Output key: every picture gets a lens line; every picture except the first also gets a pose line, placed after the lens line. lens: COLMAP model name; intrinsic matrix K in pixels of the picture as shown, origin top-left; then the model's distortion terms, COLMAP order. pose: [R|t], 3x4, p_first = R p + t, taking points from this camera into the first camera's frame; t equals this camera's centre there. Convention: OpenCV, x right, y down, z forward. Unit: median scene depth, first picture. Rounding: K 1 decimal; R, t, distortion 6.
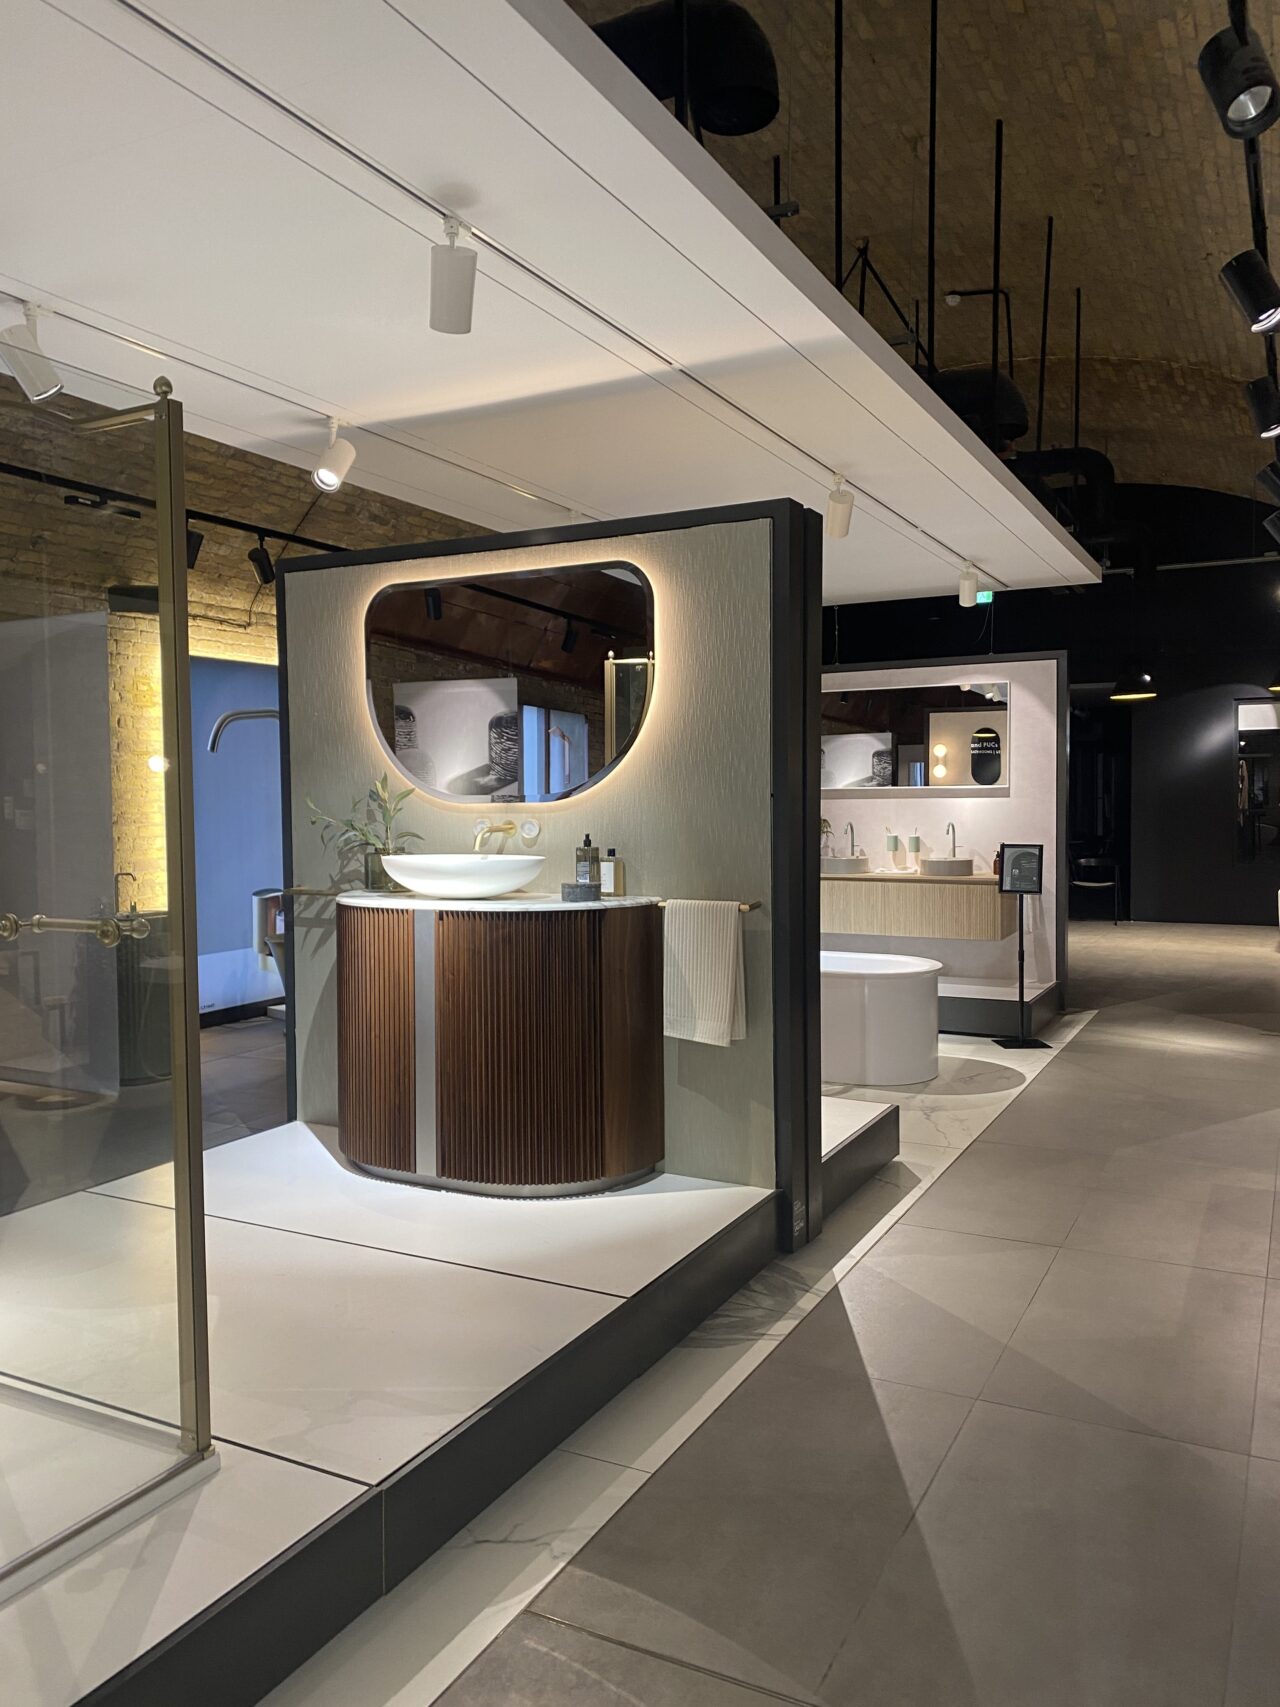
lens RADIAL K [[1289.9, 0, 640.0], [0, 1289.9, 853.5], [0, 0, 1]] dist [0.093581, -0.000074]
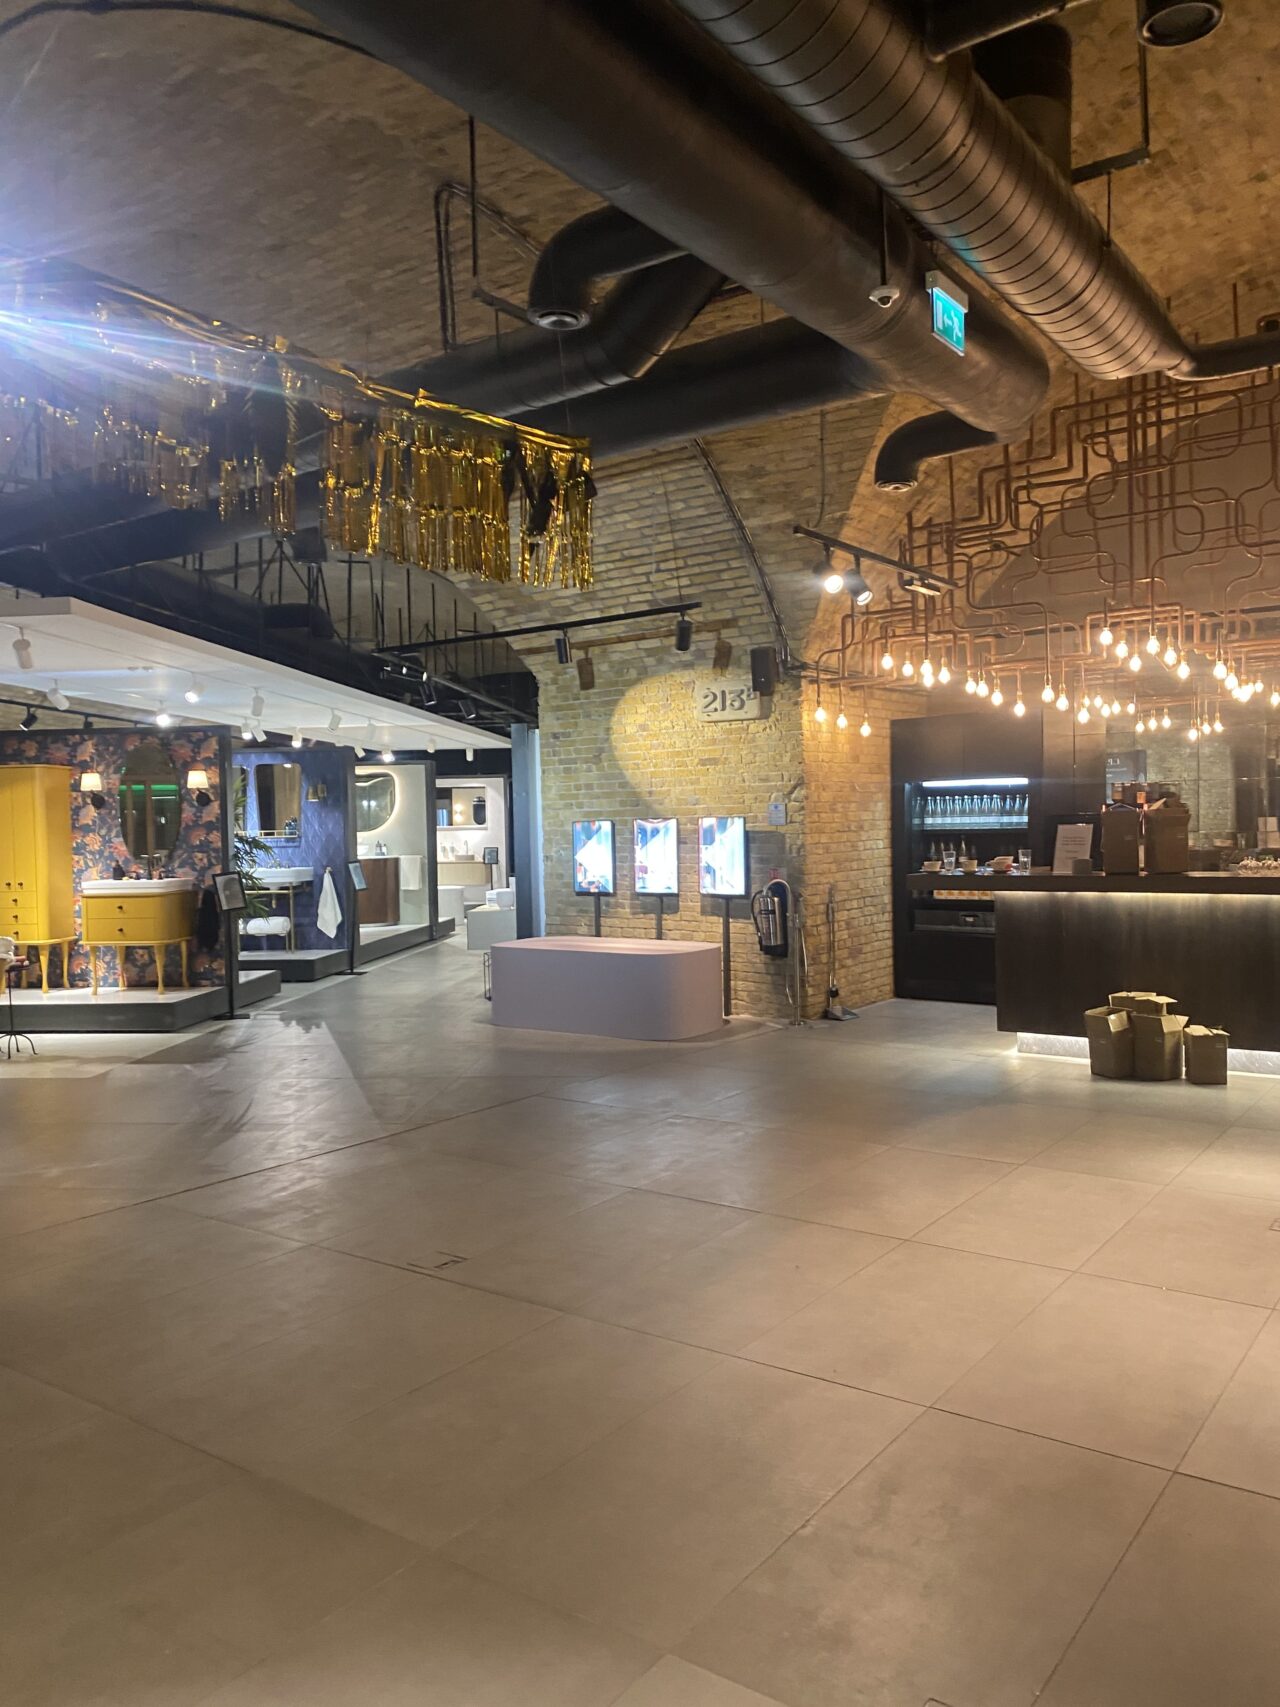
lens RADIAL K [[1301.9, 0, 640.0], [0, 1301.9, 853.5], [0, 0, 1]] dist [0.001941, -0.000887]
pose [[0.930641, -0.021399, 0.365308, -0.663845], [0.031751, 0.999246, -0.022352, 0.123283], [-0.364554, 0.032401, 0.930618, -2.649982]]
